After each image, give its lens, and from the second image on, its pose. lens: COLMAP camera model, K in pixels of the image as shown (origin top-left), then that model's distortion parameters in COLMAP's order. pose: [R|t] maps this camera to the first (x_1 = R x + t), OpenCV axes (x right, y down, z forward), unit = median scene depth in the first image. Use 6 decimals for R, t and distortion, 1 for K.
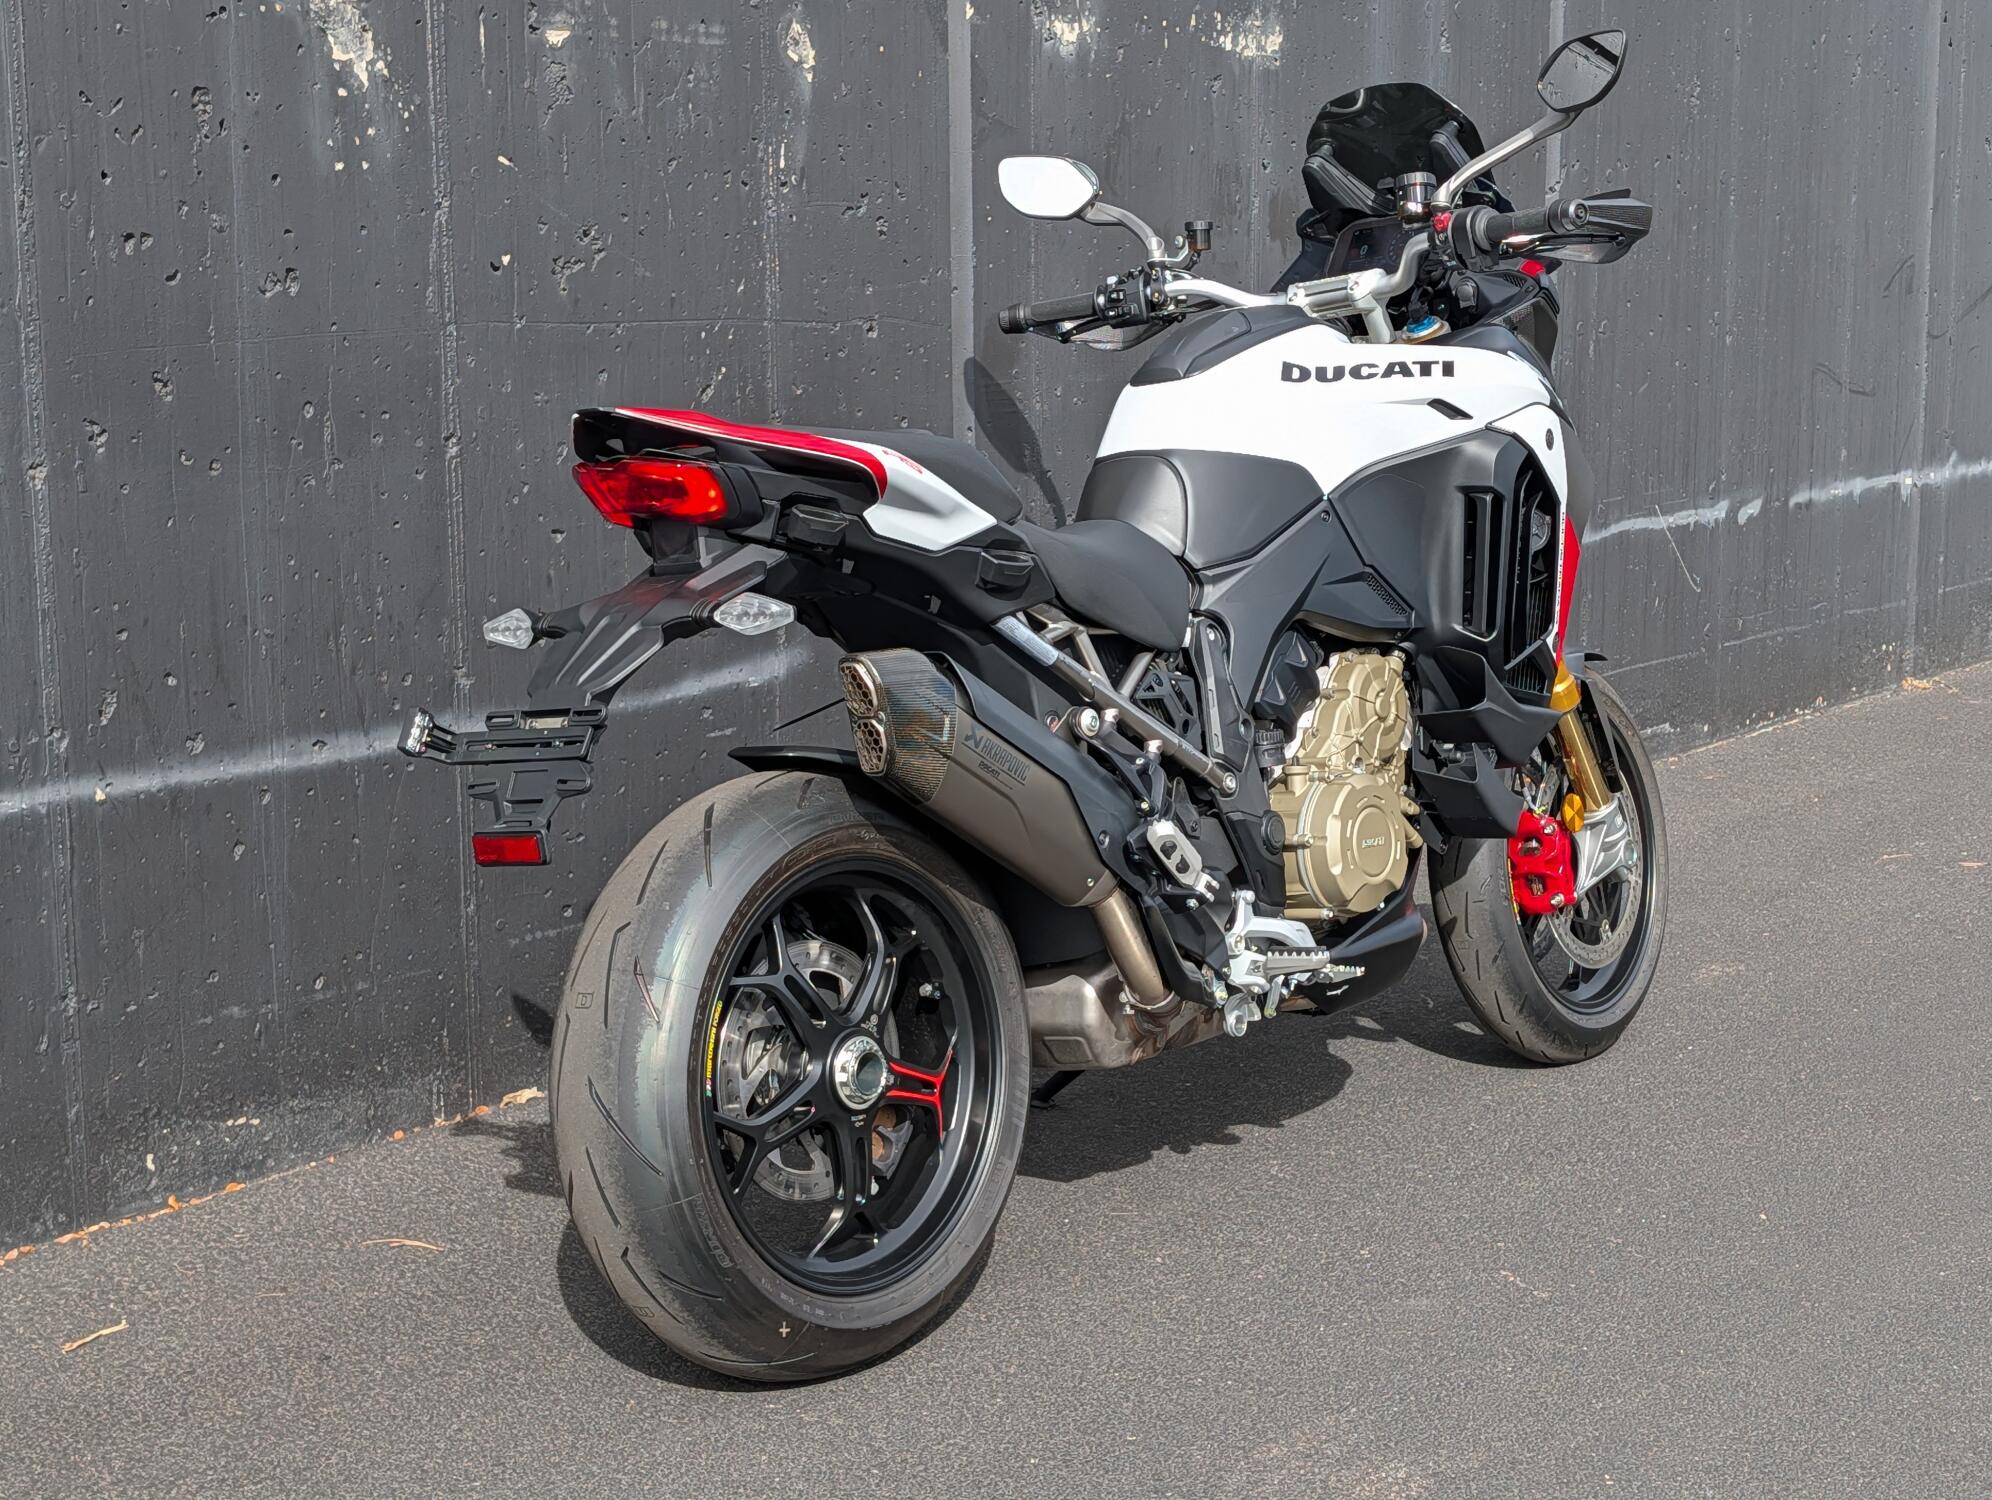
lens RADIAL K [[3063.7, 0, 1042.8], [0, 3063.7, 737.7], [0, 0, 1]] dist [0.057795, 0.000000]
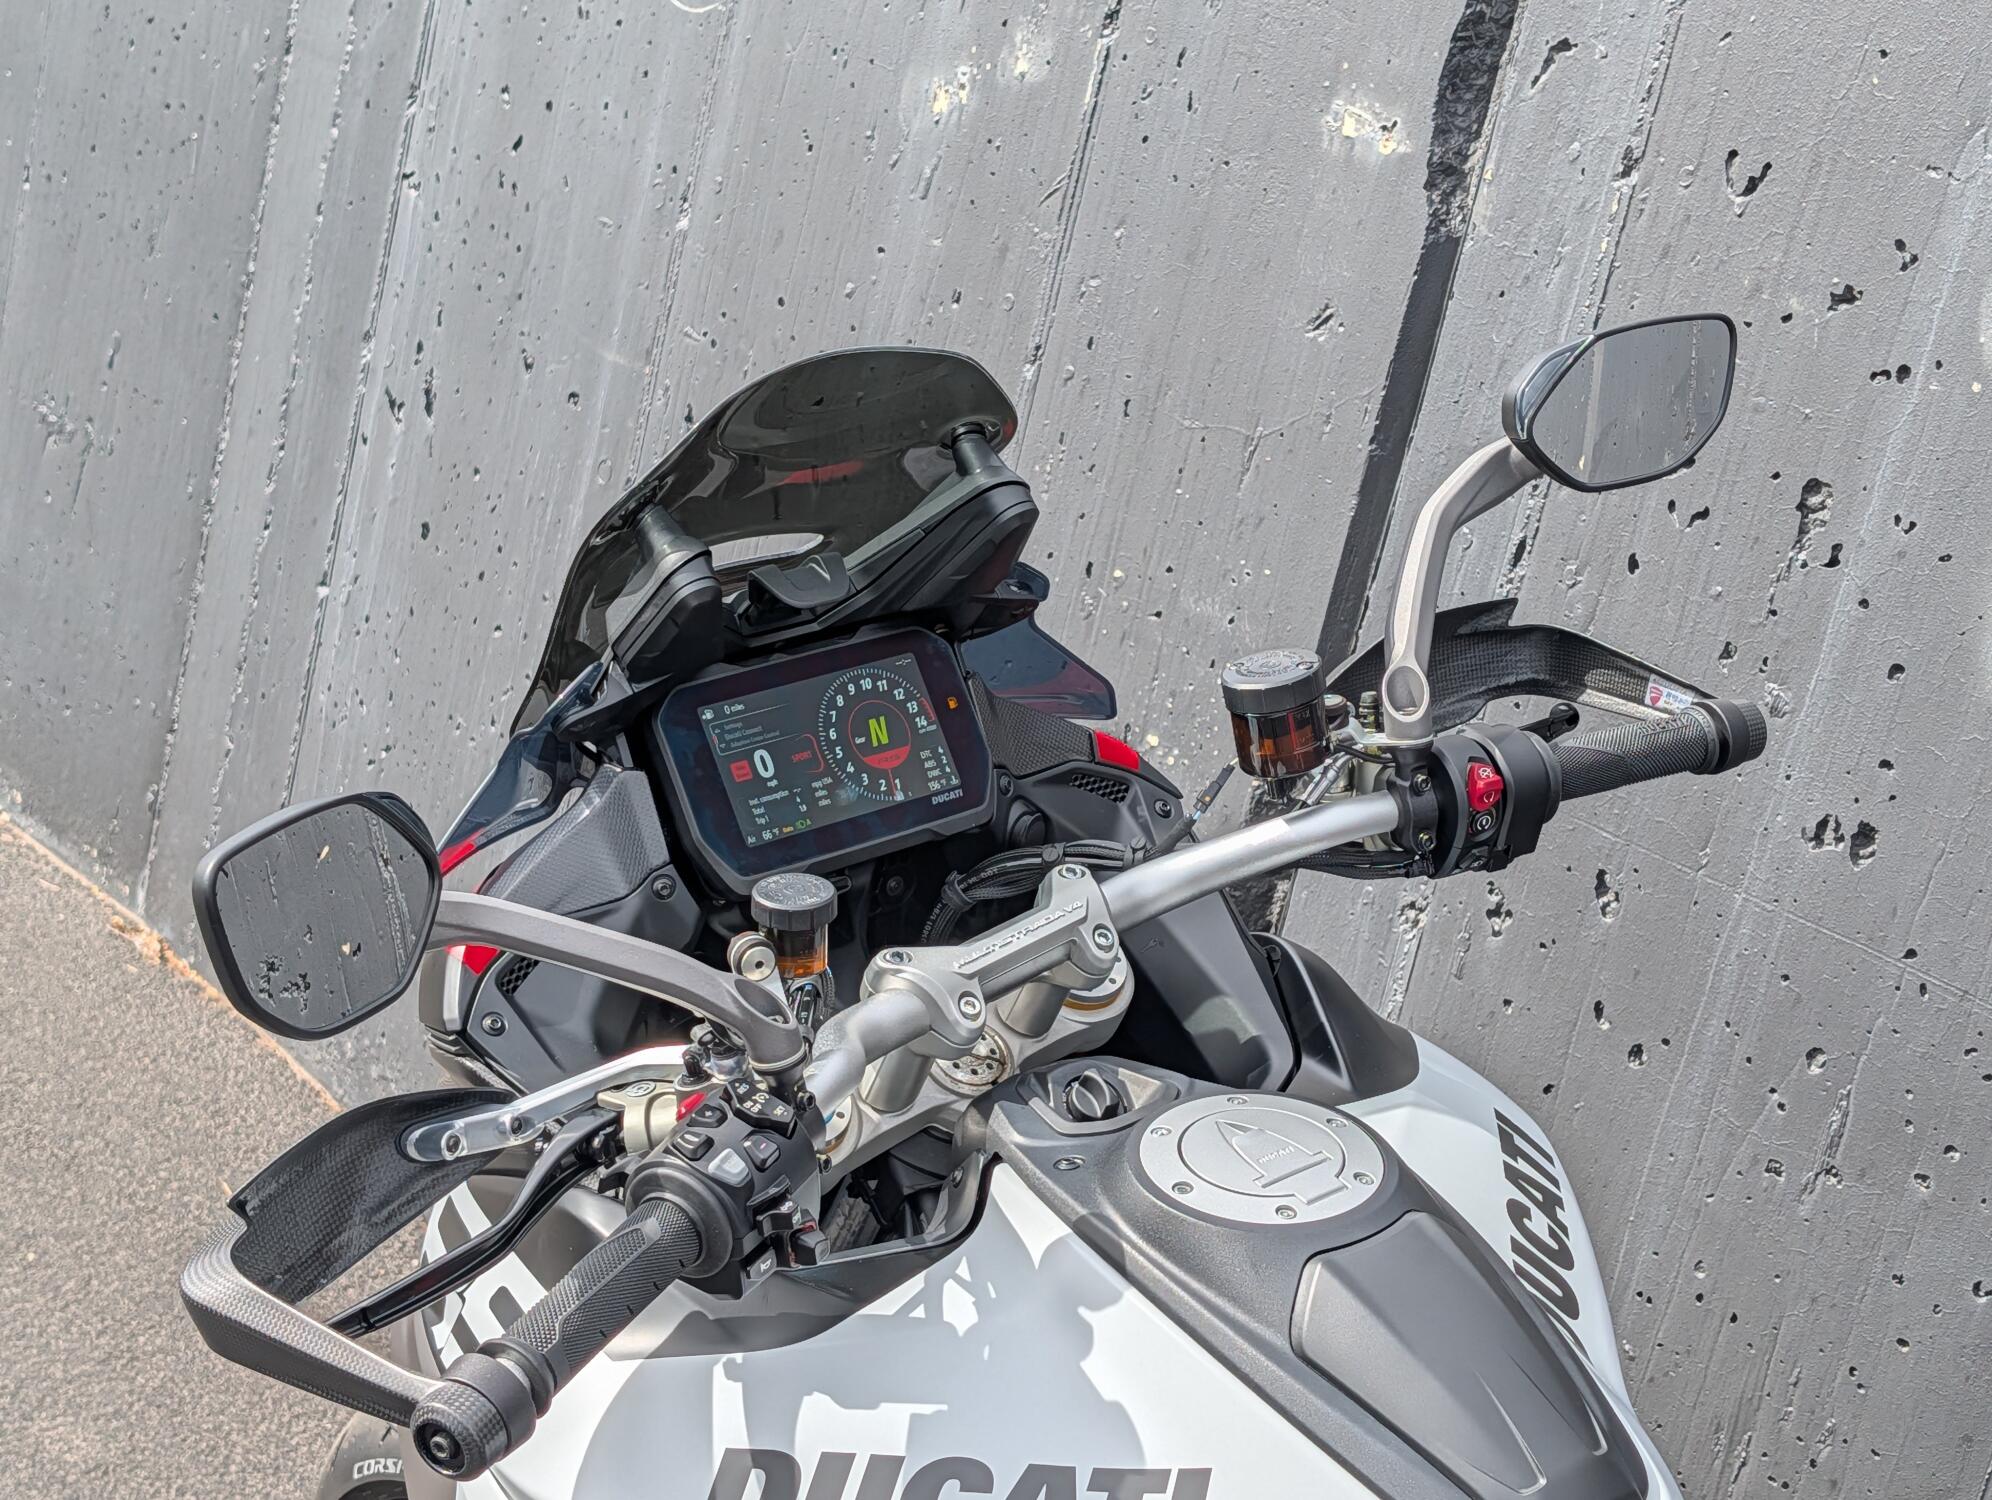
lens RADIAL K [[3123.9, 0, 1002.3], [0, 3123.9, 713.4], [0, 0, 1]] dist [0.071540, 0.000000]
pose [[-0.229719, 0.199952, -0.952496, 0.331098], [-0.384978, 0.880182, 0.277619, -0.261368], [0.893880, 0.430464, -0.125218, 0.890263]]
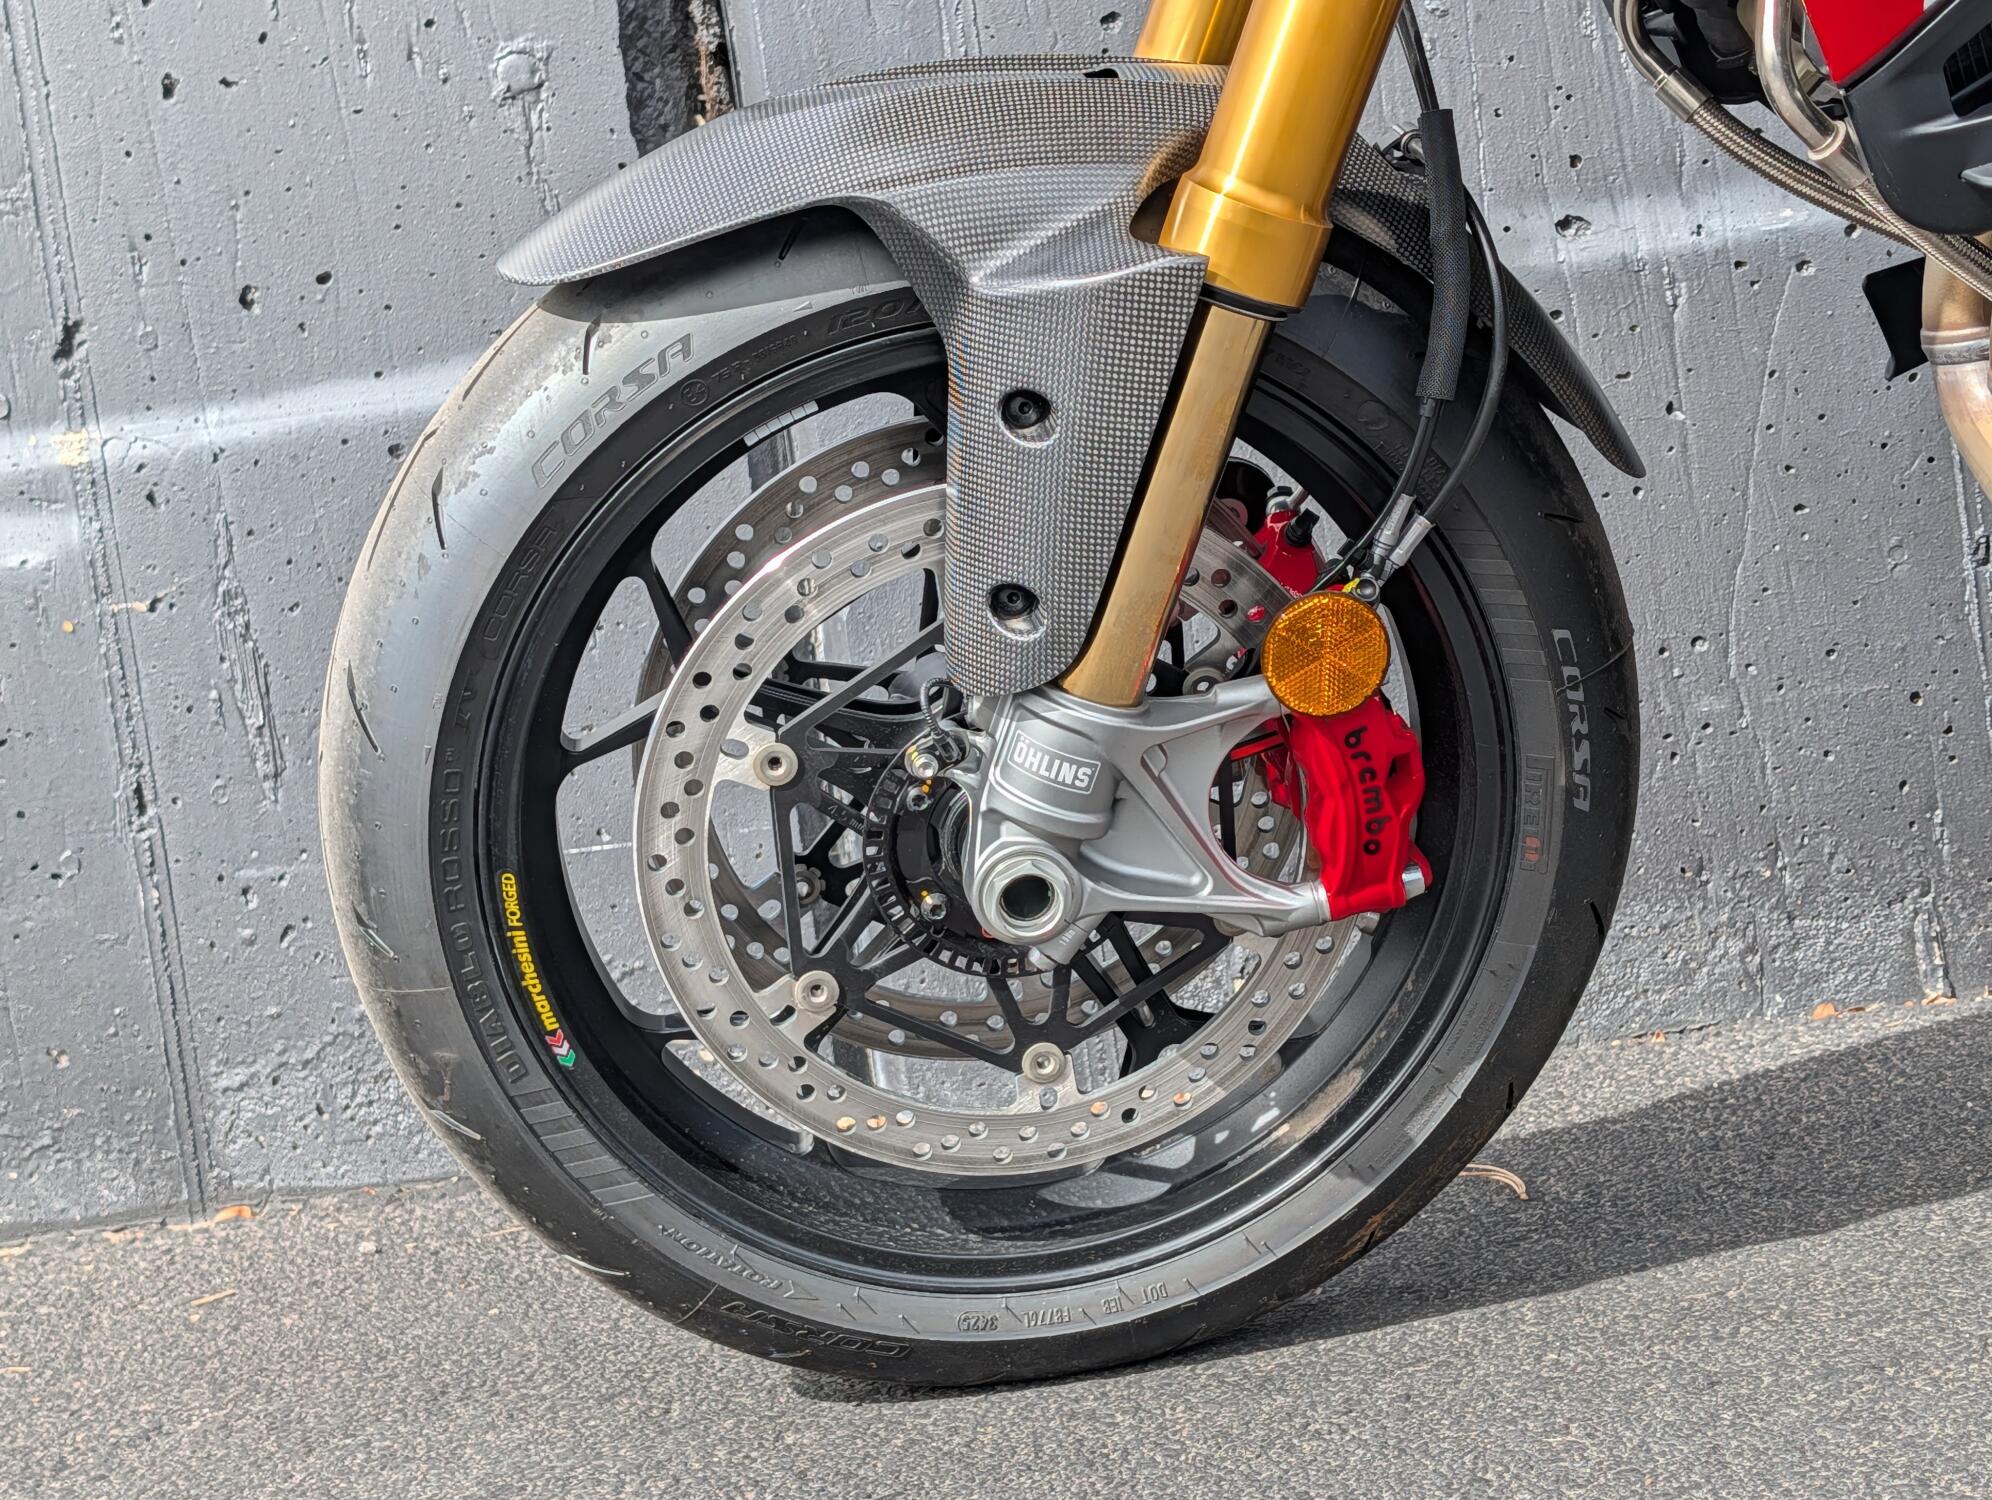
lens RADIAL K [[3101.4, 0, 1024.9], [0, 3101.4, 765.9], [0, 0, 1]] dist [0.169629, 0.000000]
pose [[0.573277, -0.017444, -0.819176, 0.141059], [-0.007058, 0.999631, -0.026226, 0.107232], [0.819332, 0.020816, 0.572942, 0.621889]]
